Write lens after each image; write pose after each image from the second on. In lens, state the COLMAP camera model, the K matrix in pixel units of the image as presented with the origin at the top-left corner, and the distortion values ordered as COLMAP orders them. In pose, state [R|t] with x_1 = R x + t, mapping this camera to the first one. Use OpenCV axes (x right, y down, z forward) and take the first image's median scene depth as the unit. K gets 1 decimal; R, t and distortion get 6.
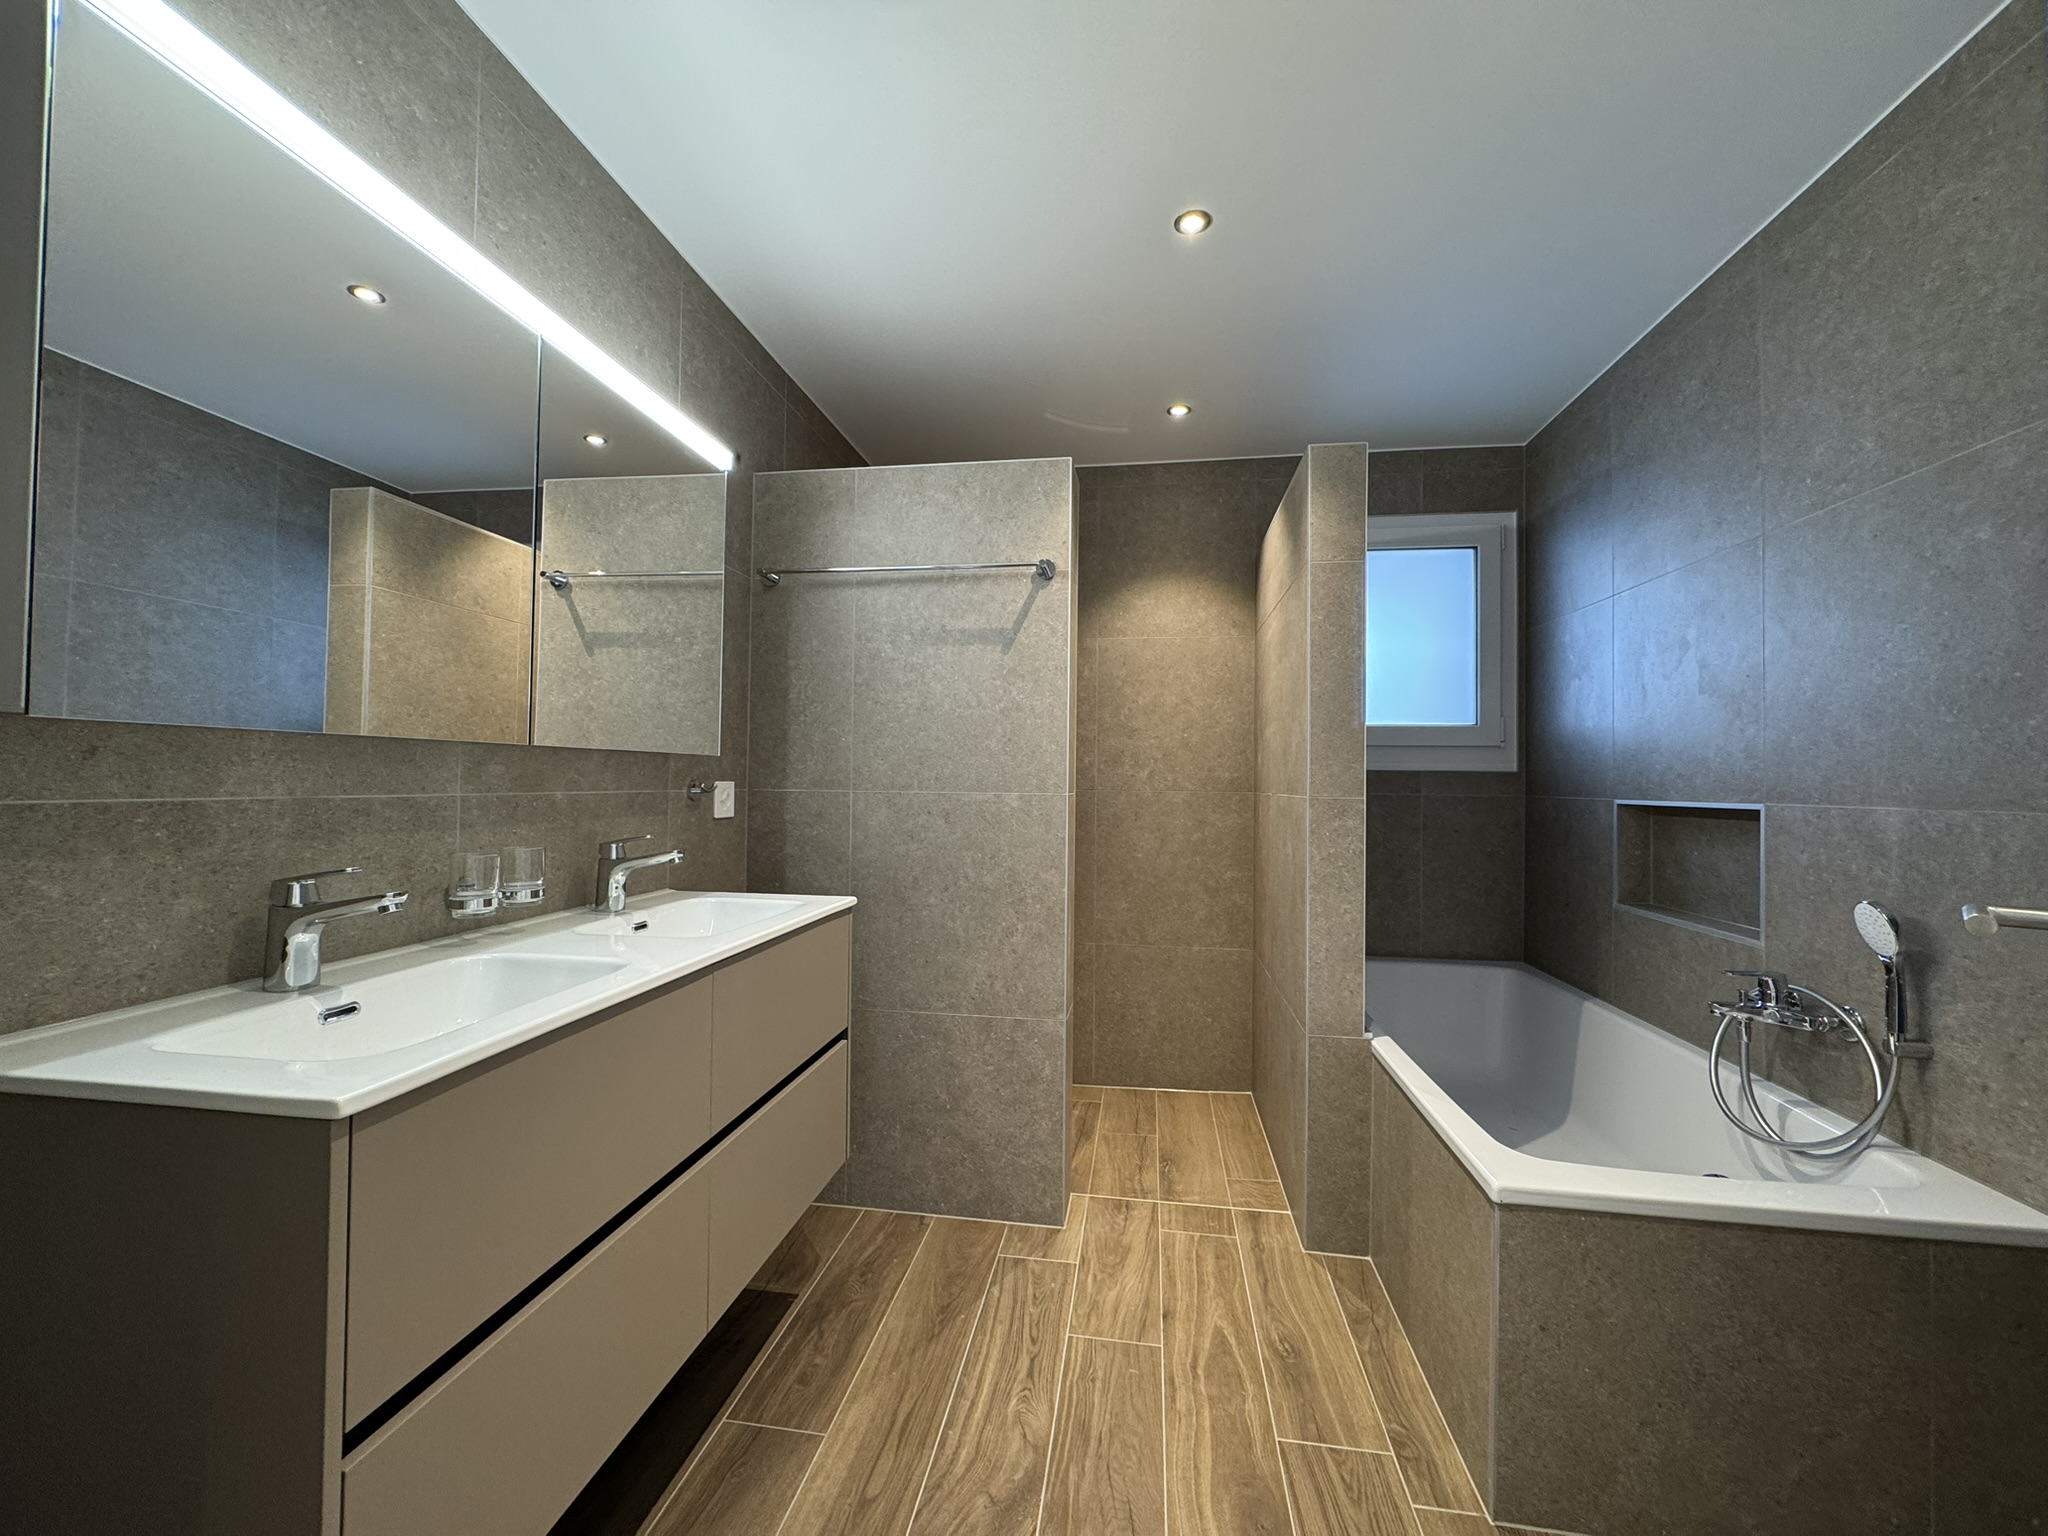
lens RADIAL K [[818.7, 0, 1022.4], [0, 818.7, 765.0], [0, 0, 1]] dist [-0.000133, -0.001129]
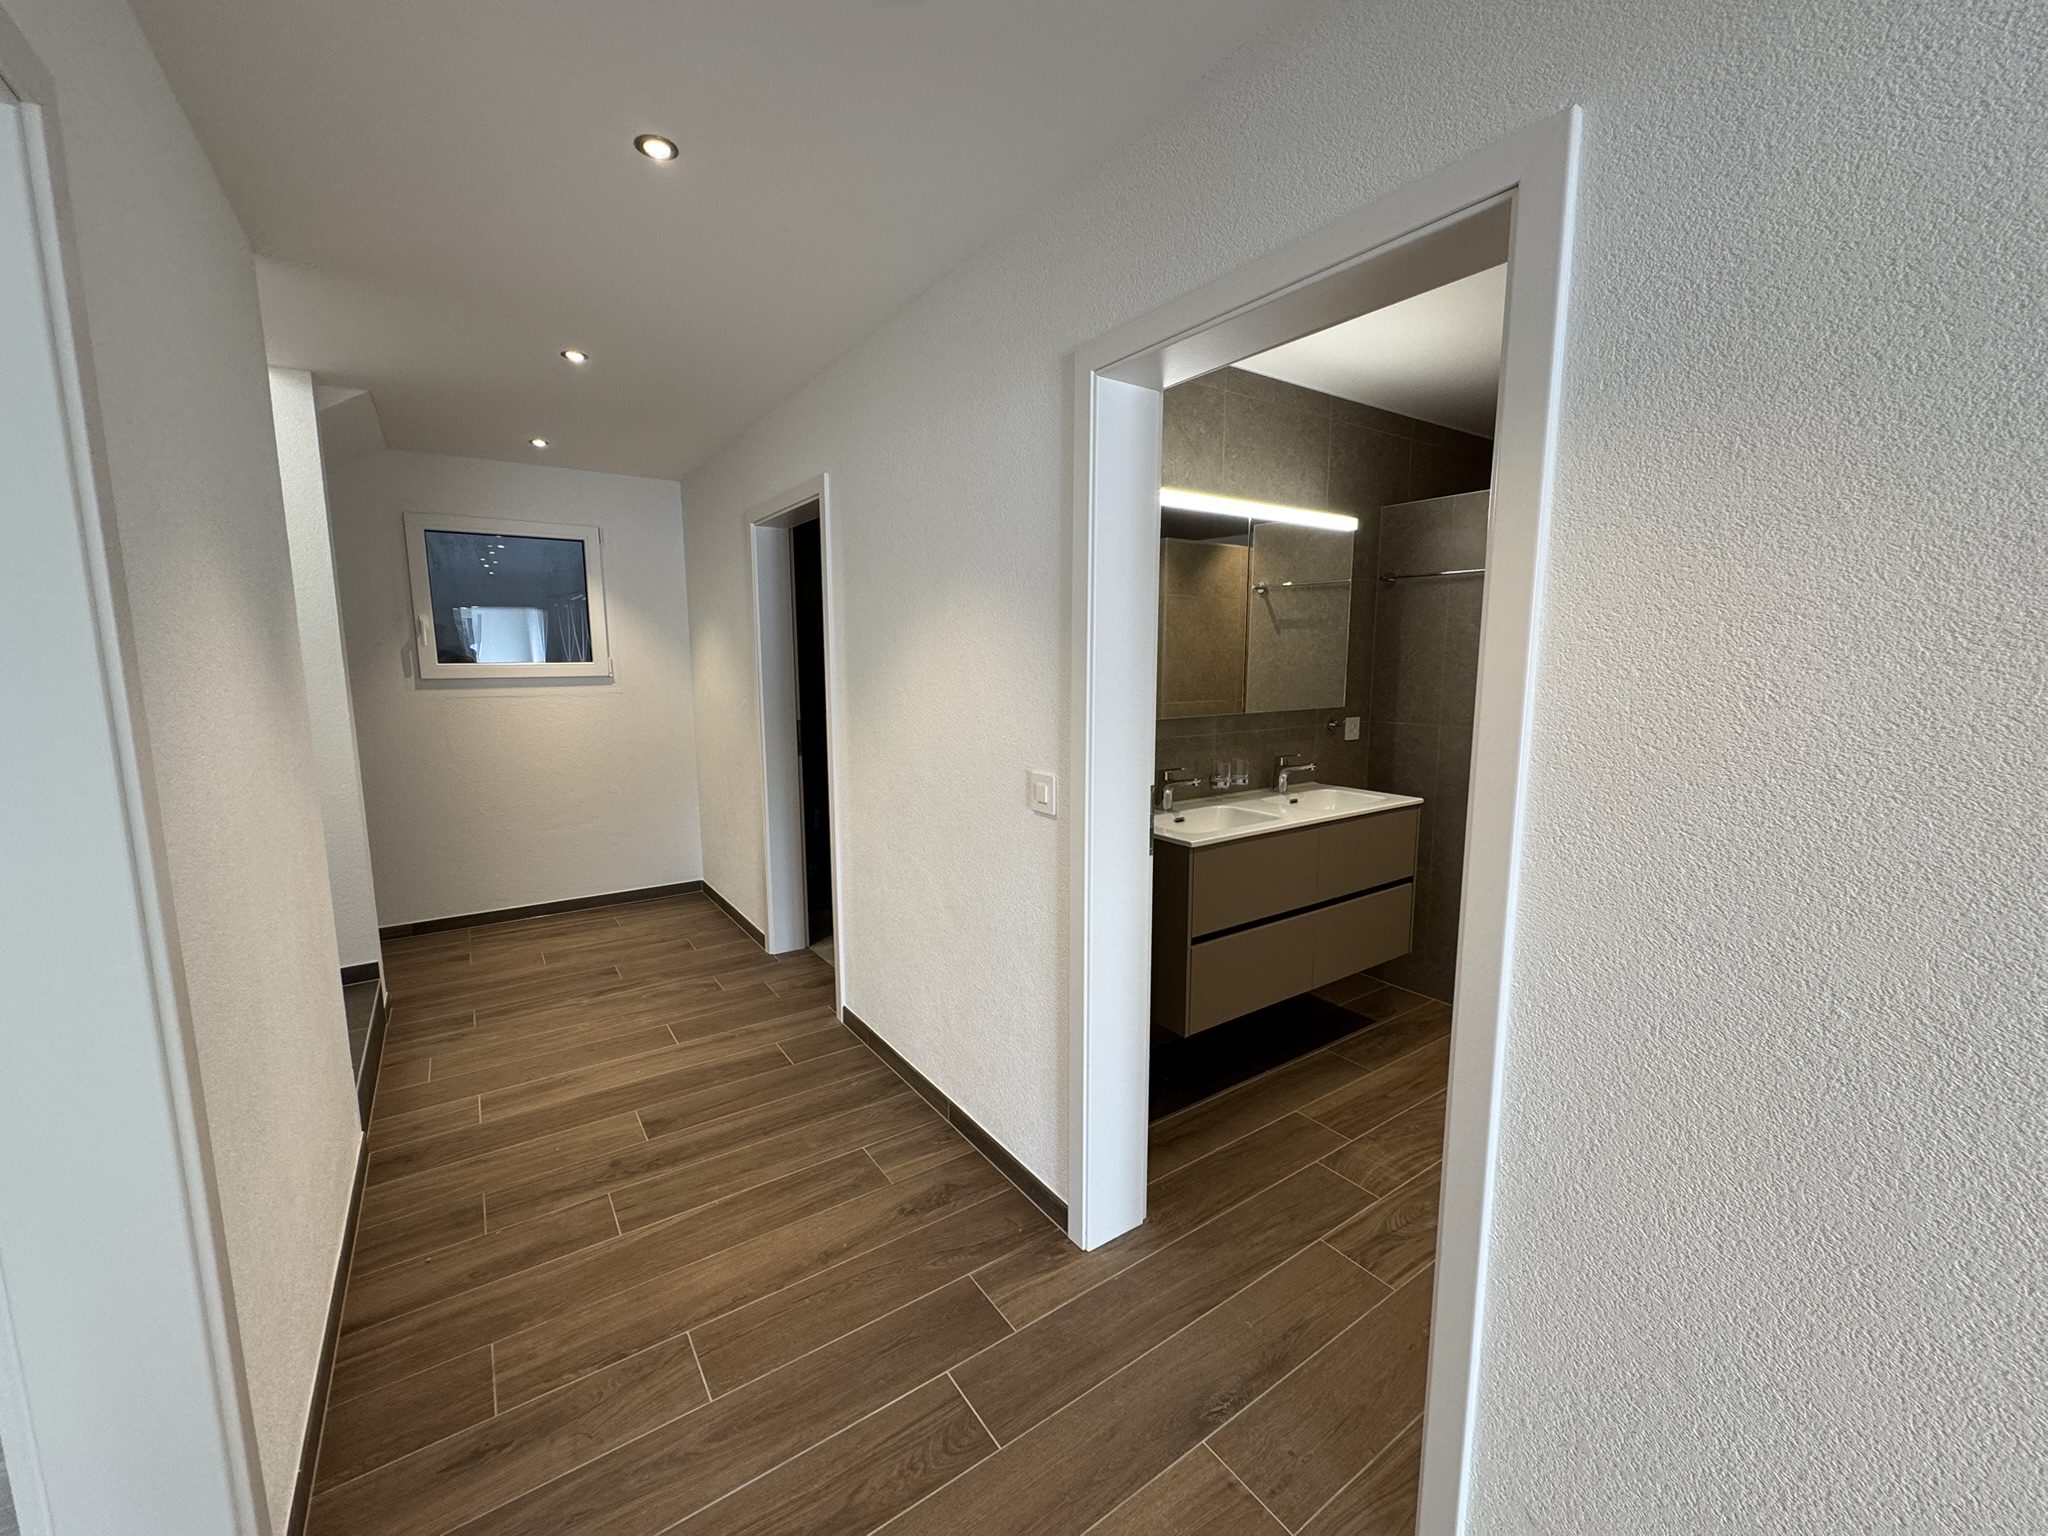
lens RADIAL K [[818.7, 0, 1024.0], [0, 818.7, 763.5], [0, 0, 1]] dist [-0.000133, -0.001129]
pose [[0.692715, 0.080433, -0.716713, 0.460541], [0.023916, 0.990653, 0.134291, -0.162915], [0.720815, -0.110166, 0.684316, -0.753912]]
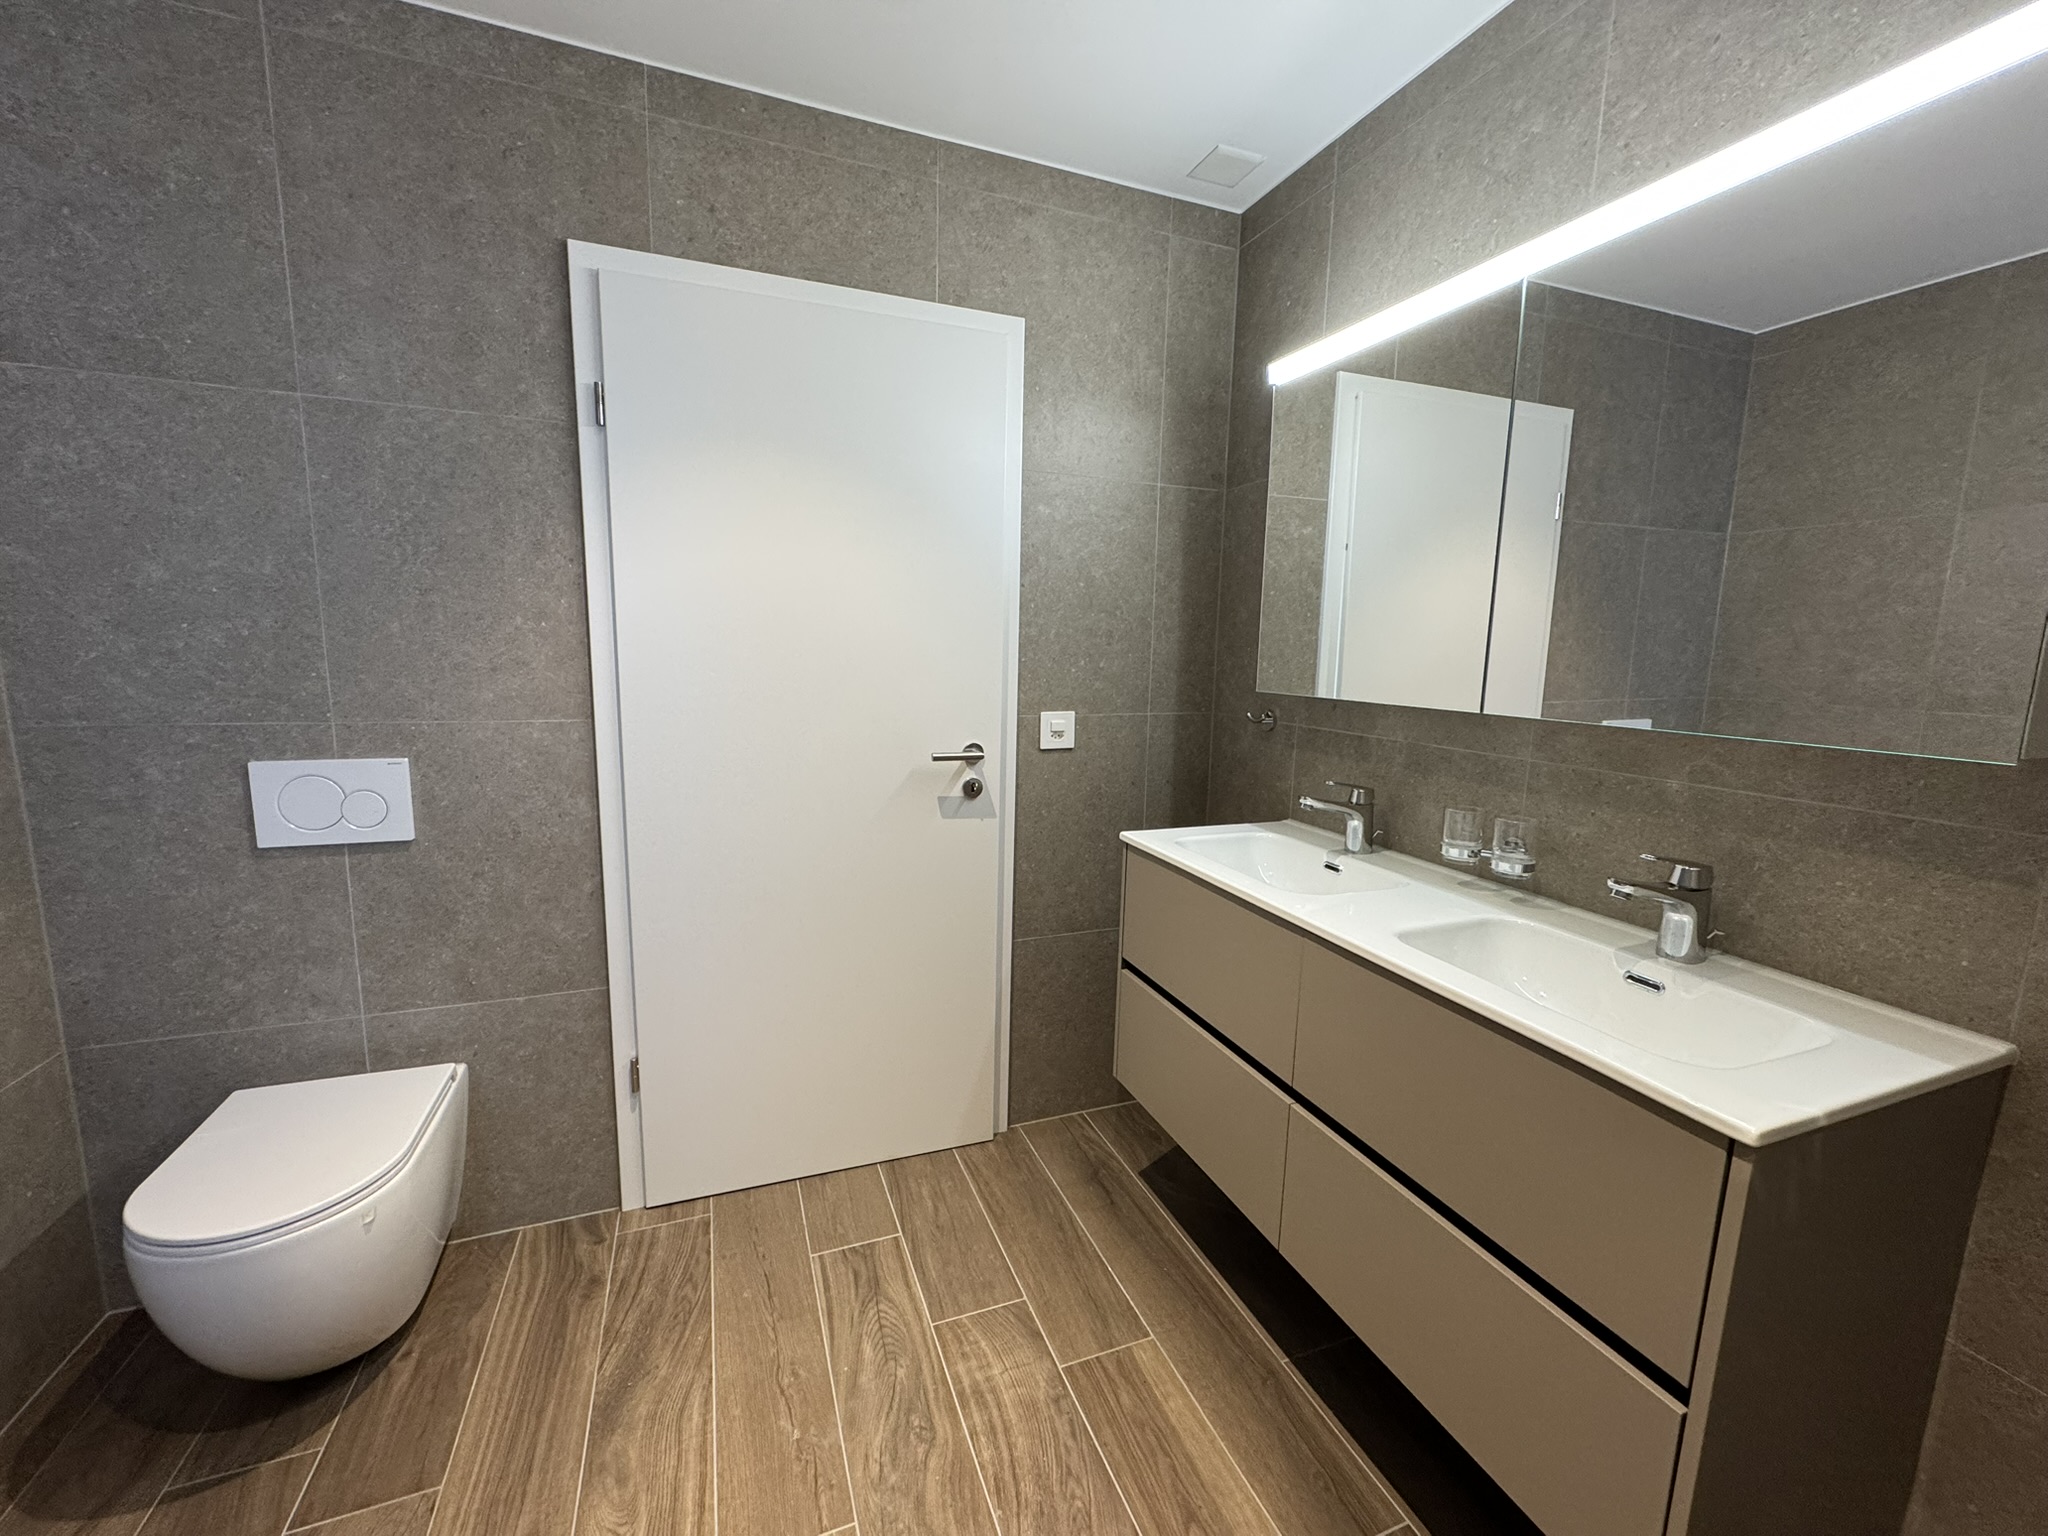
lens RADIAL K [[818.7, 0, 1013.5], [0, 818.7, 763.4], [0, 0, 1]] dist [-0.000133, -0.001129]
pose [[-0.867612, 0.043577, -0.495329, 0.338620], [-0.022054, 0.991800, 0.125885, -0.064140], [0.496753, 0.120143, -0.859536, 1.307105]]
